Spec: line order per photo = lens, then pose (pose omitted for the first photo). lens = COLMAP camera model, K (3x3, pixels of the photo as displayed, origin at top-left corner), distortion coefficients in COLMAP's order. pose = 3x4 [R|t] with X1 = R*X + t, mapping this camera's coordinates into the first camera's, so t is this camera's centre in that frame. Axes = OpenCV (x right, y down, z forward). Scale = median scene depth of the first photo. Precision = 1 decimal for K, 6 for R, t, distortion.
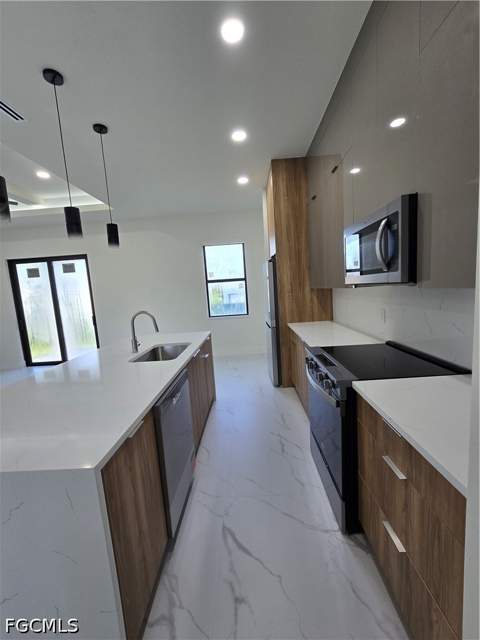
lens RADIAL K [[263.1, 0, 241.6], [0, 263.1, 323.7], [0, 0, 1]] dist [-0.003699, 0.000570]
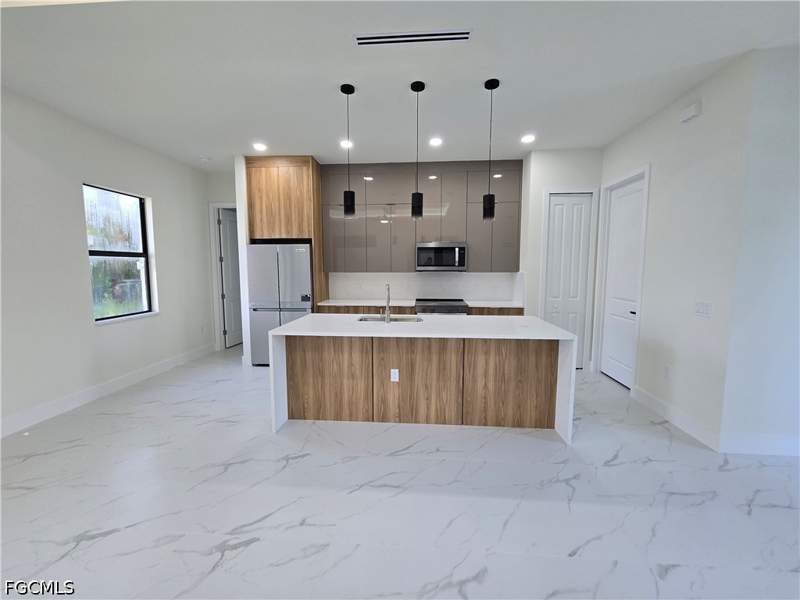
lens RADIAL K [[328.8, 0, 400.9], [0, 328.8, 297.0], [0, 0, 1]] dist [-0.003699, 0.000570]
pose [[0.048356, -0.028388, 0.998427, -0.739256], [0.128387, 0.991481, 0.021973, -0.007807], [-0.990544, 0.127123, 0.051589, 0.366928]]
